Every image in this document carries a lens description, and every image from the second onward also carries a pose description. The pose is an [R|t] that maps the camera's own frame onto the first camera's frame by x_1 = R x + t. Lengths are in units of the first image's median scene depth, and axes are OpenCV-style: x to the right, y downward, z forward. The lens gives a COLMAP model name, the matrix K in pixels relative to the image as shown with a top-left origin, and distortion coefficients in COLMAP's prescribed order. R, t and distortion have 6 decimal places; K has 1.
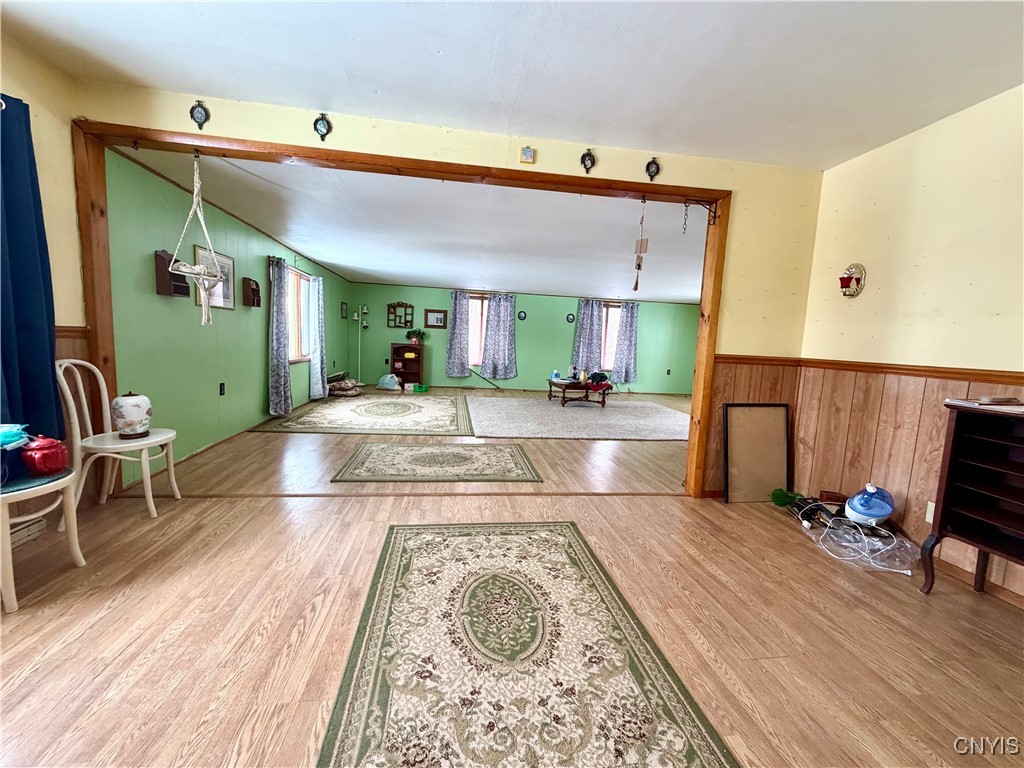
lens RADIAL K [[406.7, 0, 510.2], [0, 406.7, 383.2], [0, 0, 1]] dist [-0.000164, -0.000535]
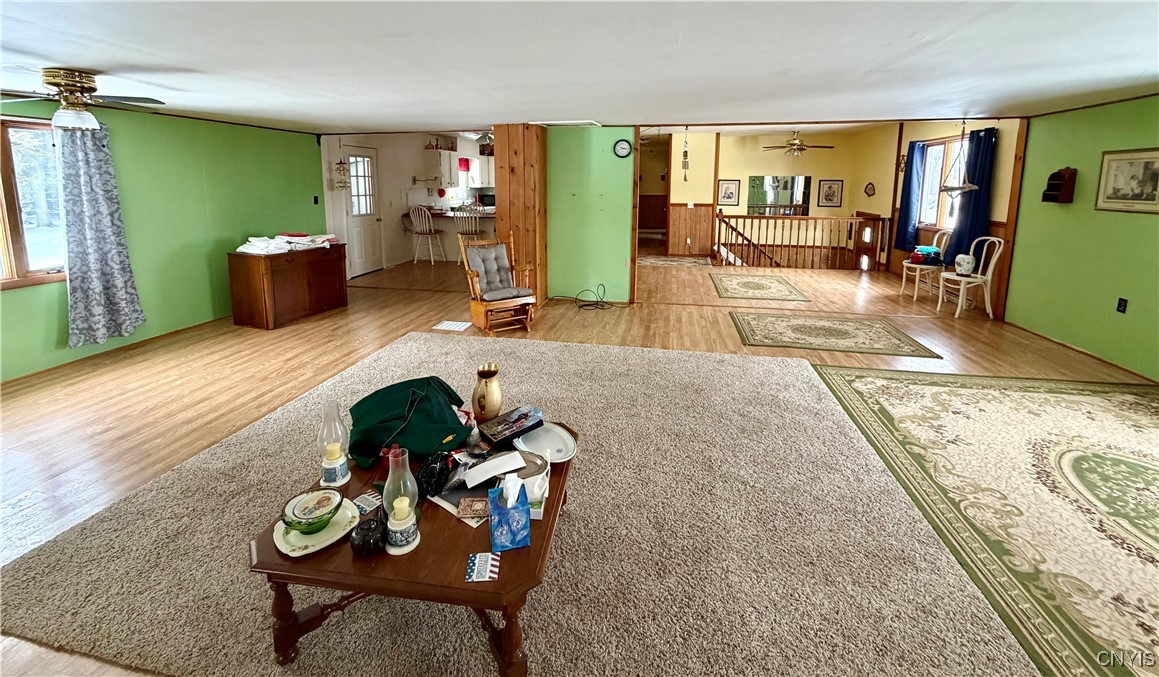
lens RADIAL K [[462.6, 0, 575.7], [0, 462.6, 242.9], [0, 0, 1]] dist [0.000074, 0.000335]
pose [[-0.940056, -0.093864, 0.327849, 0.095588], [-0.010899, 0.969152, 0.246222, -0.489751], [-0.340847, 0.227889, -0.912080, 3.229665]]
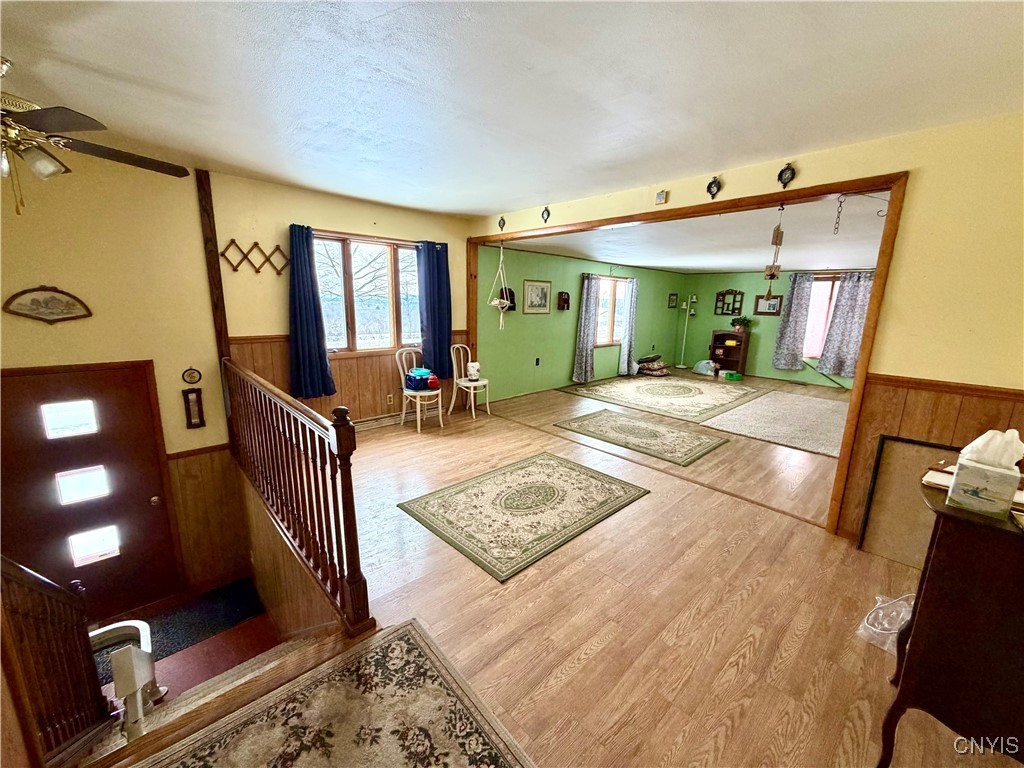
lens RADIAL K [[406.7, 0, 508.0], [0, 406.7, 383.5], [0, 0, 1]] dist [-0.000164, -0.000535]
pose [[0.570459, 0.131437, -0.810741, 0.856122], [-0.082896, 0.991285, 0.102379, -0.084220], [0.817132, 0.008804, 0.576383, -0.098308]]
